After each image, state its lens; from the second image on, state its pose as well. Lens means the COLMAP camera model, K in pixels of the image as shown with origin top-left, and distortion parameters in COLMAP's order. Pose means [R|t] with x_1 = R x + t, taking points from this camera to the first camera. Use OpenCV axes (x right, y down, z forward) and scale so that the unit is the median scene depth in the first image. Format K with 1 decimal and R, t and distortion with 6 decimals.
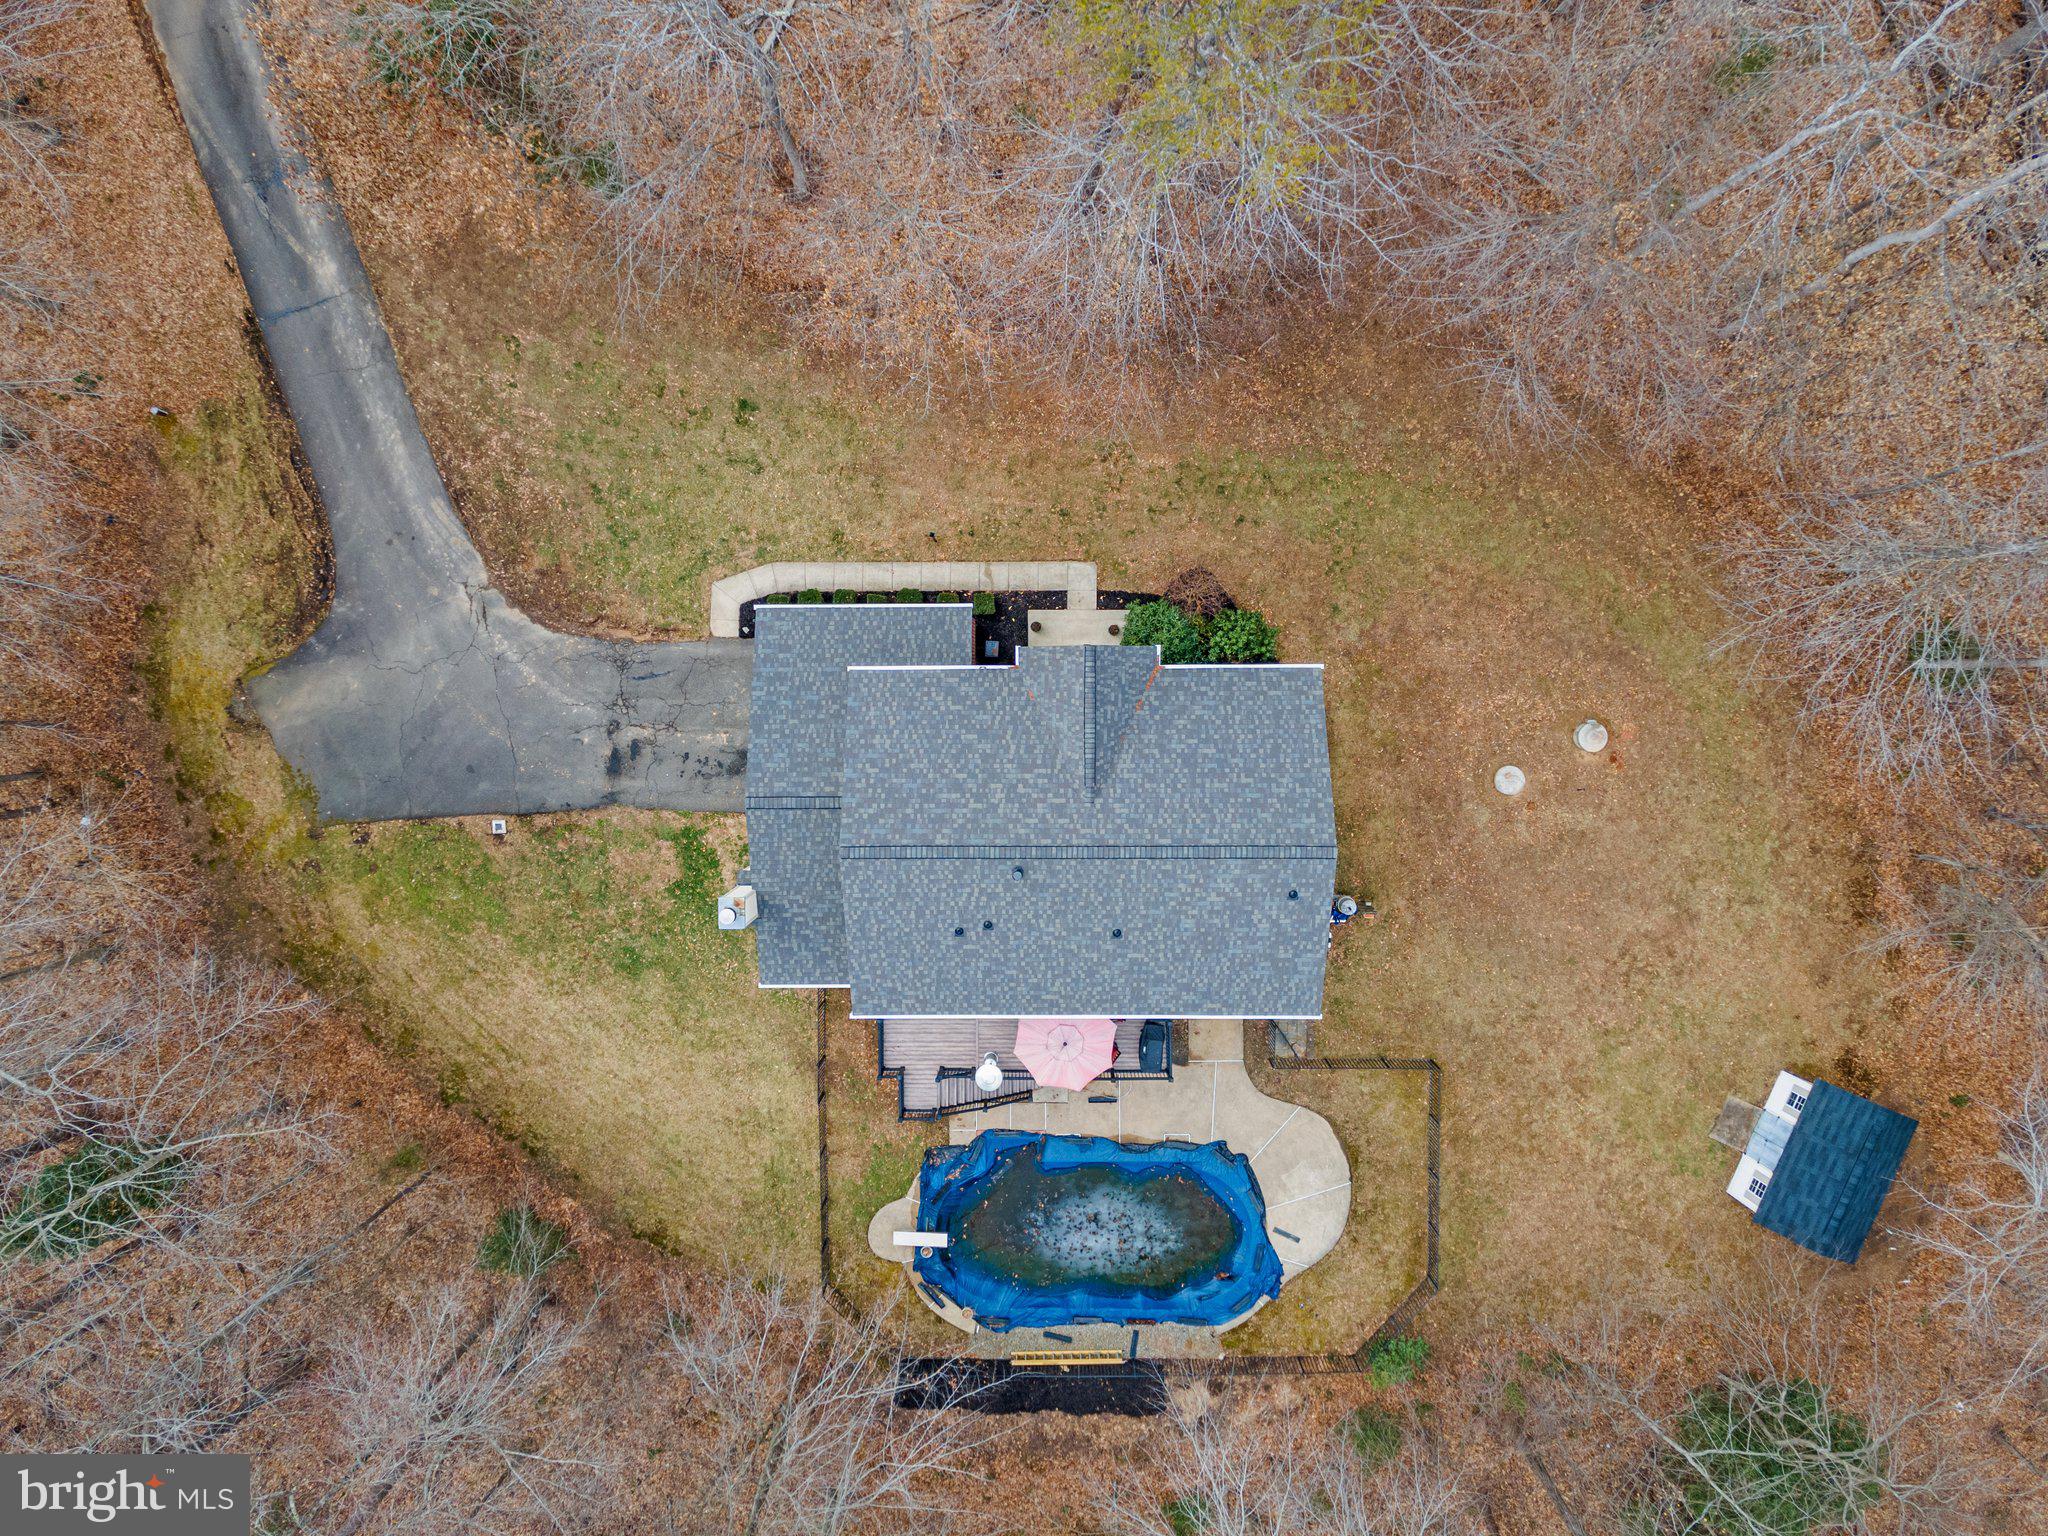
lens RADIAL K [[1455.4, 0, 1024.0], [0, 1455.4, 768.0], [0, 0, 1]] dist [0.032039, -0.002374]
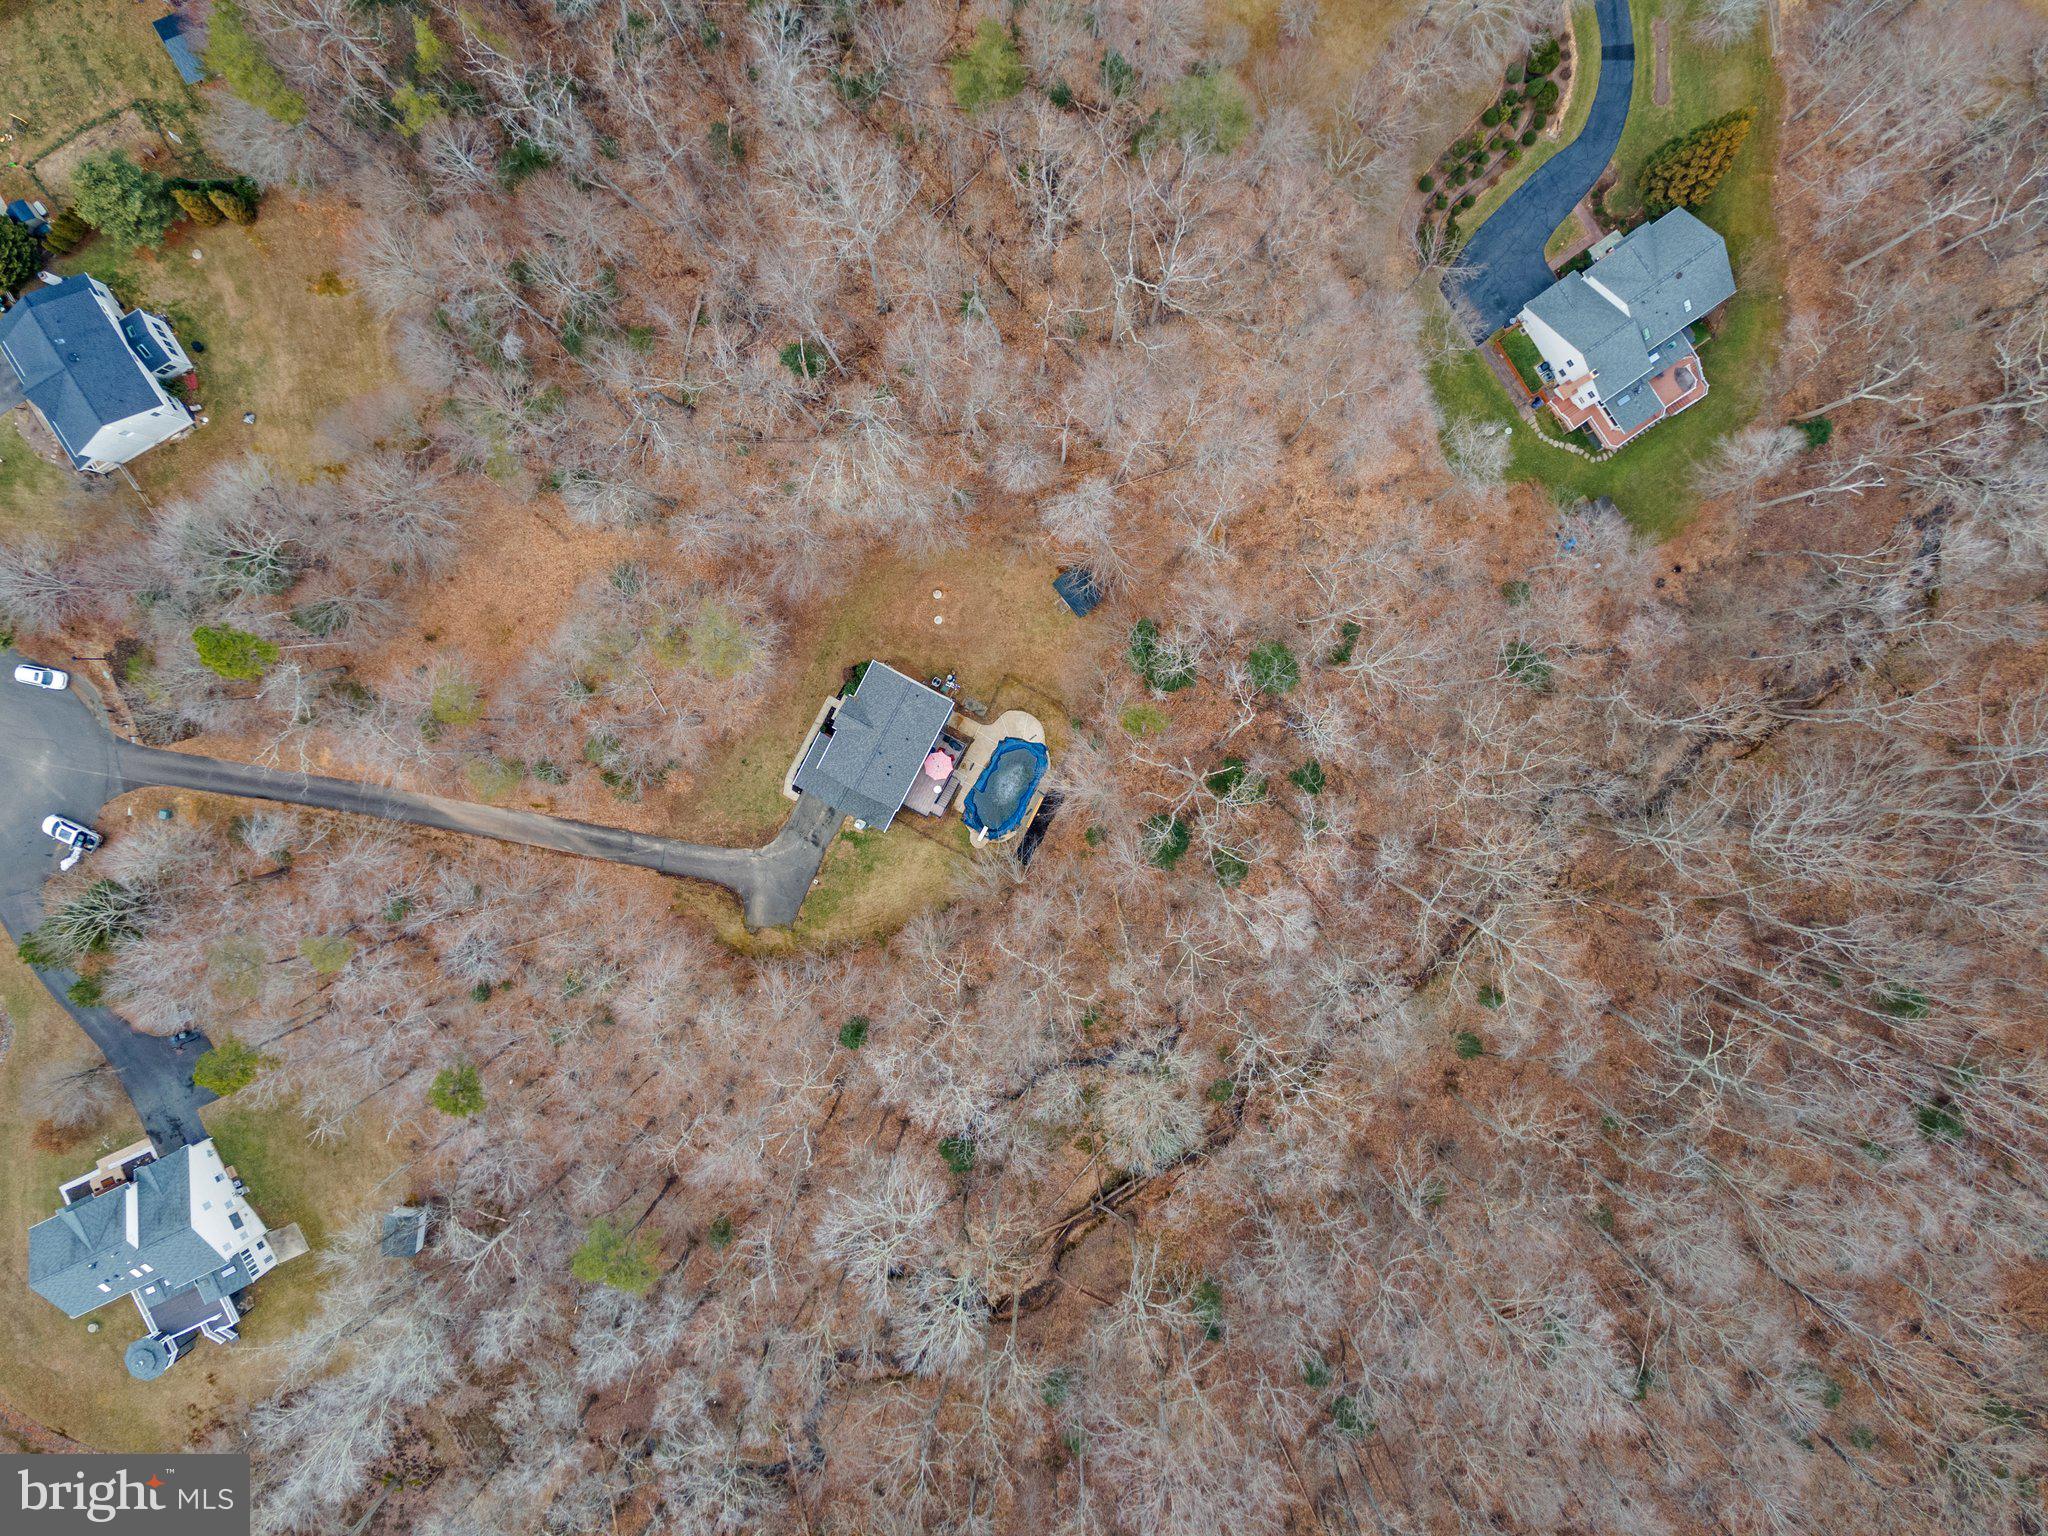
lens RADIAL K [[1455.4, 0, 1024.0], [0, 1455.4, 768.0], [0, 0, 1]] dist [0.032039, -0.002374]
pose [[0.469672, -0.882679, -0.016899, 0.173366], [0.881348, 0.469905, -0.049136, 0.526654], [0.051312, 0.008183, 0.998649, -2.472742]]
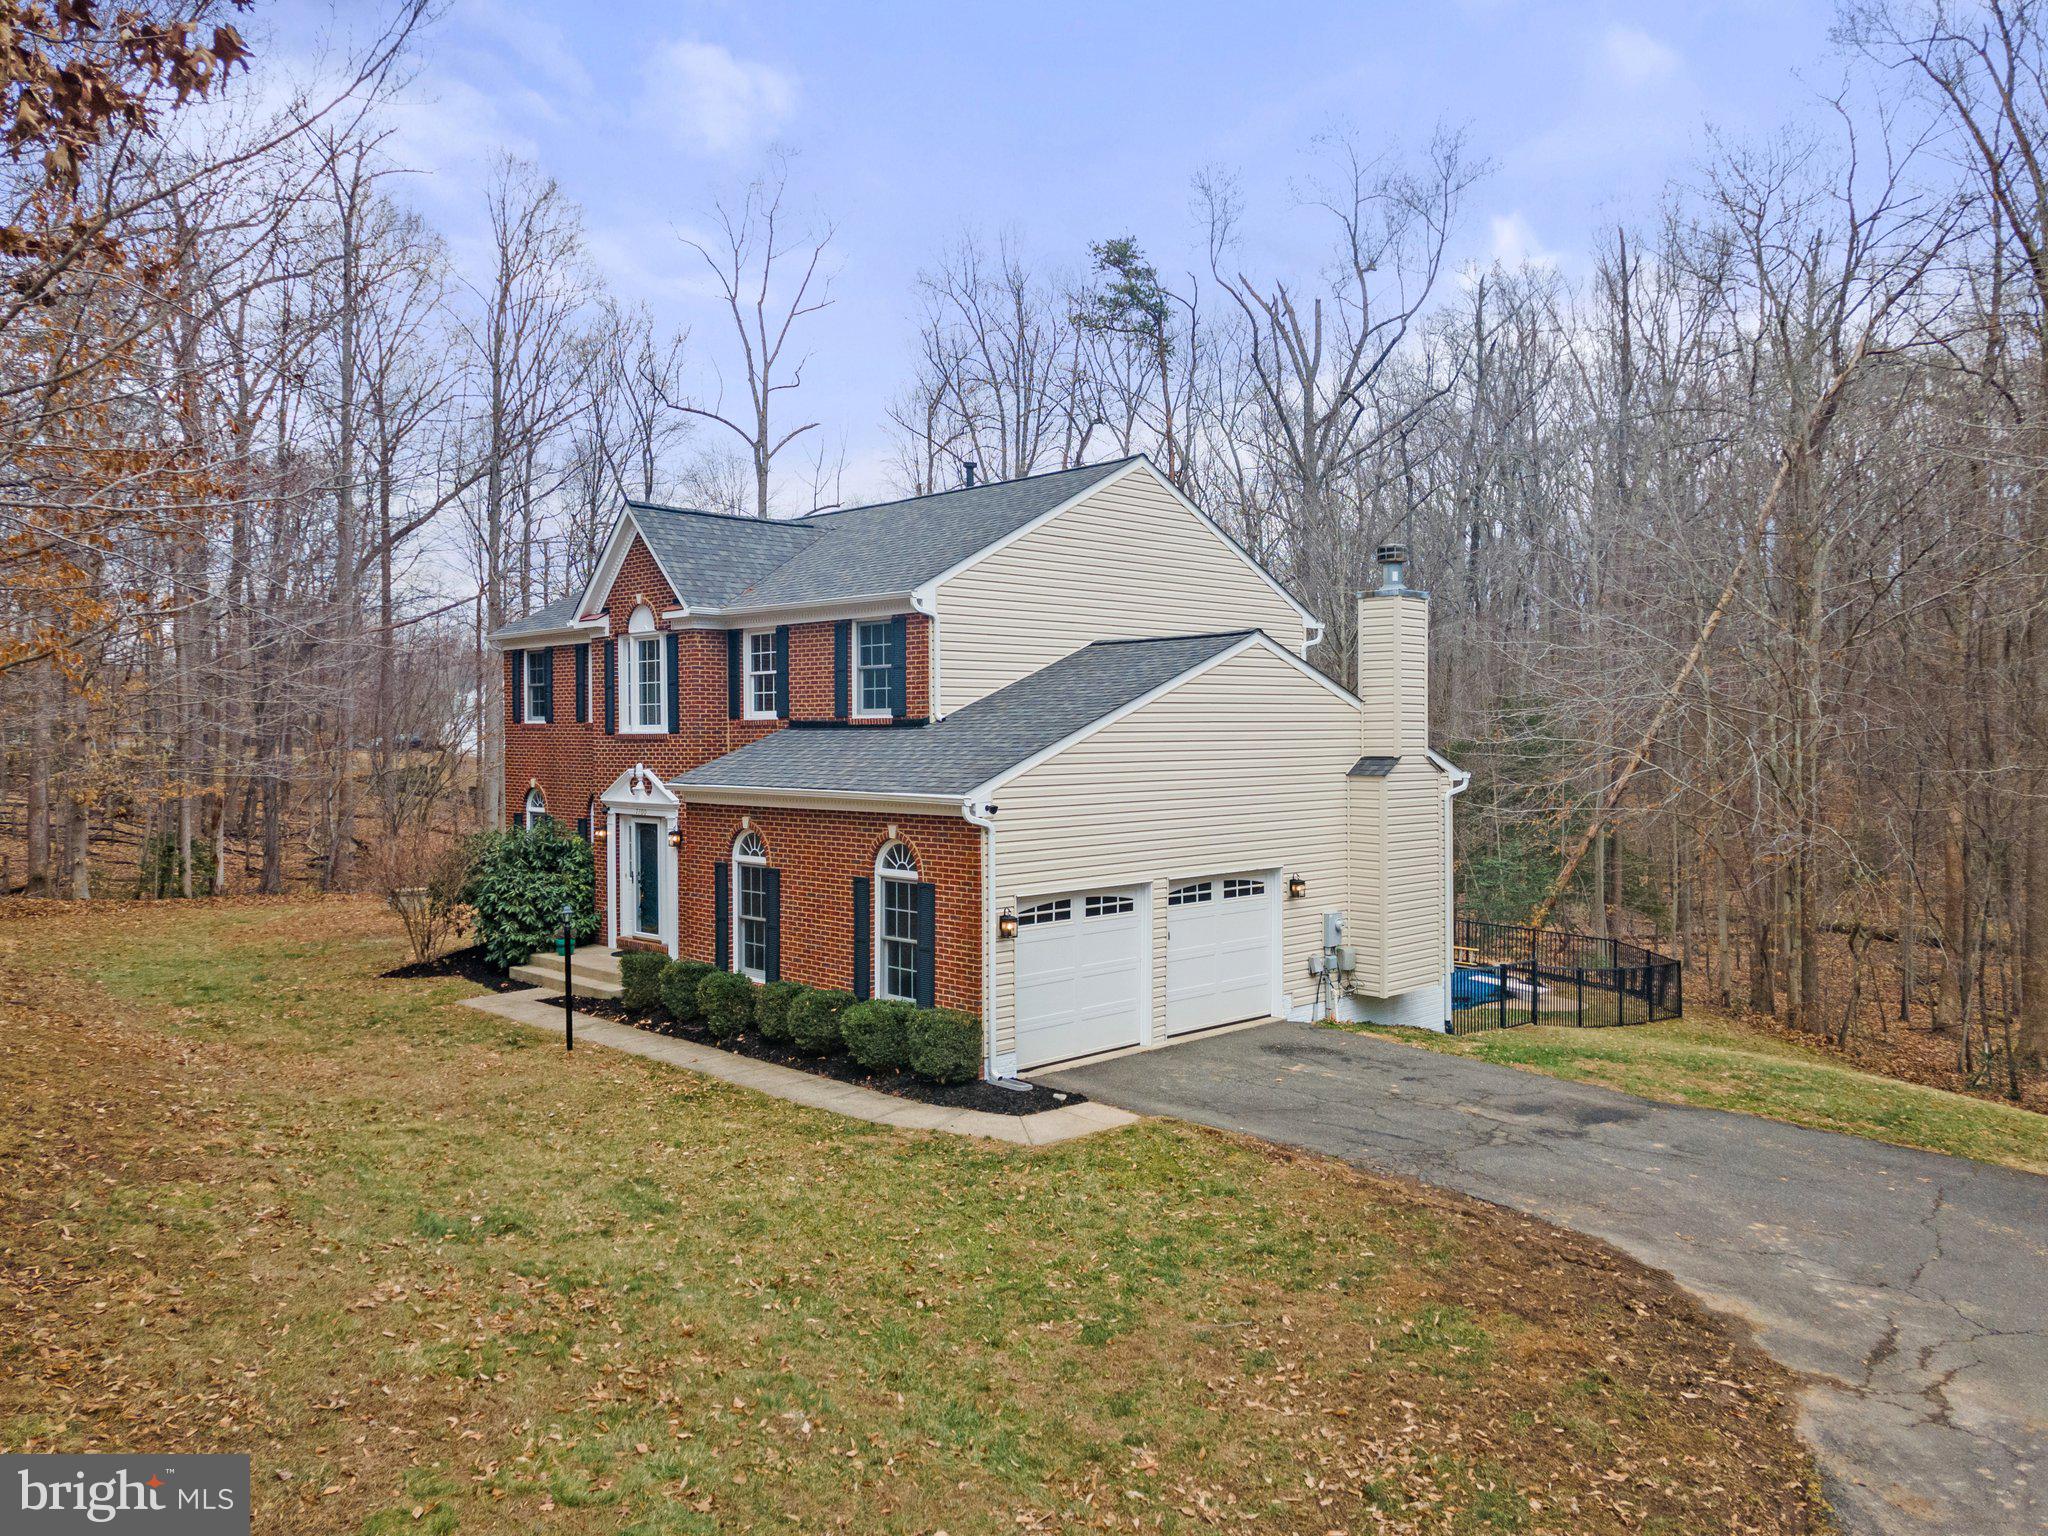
lens RADIAL K [[1455.4, 0, 1024.0], [0, 1455.4, 768.0], [0, 0, 1]] dist [0.032039, -0.002374]
pose [[-0.695507, 0.004081, 0.718507, -0.437116], [0.715788, -0.083165, 0.693348, -0.338674], [0.062584, 0.996527, 0.054921, 0.892714]]
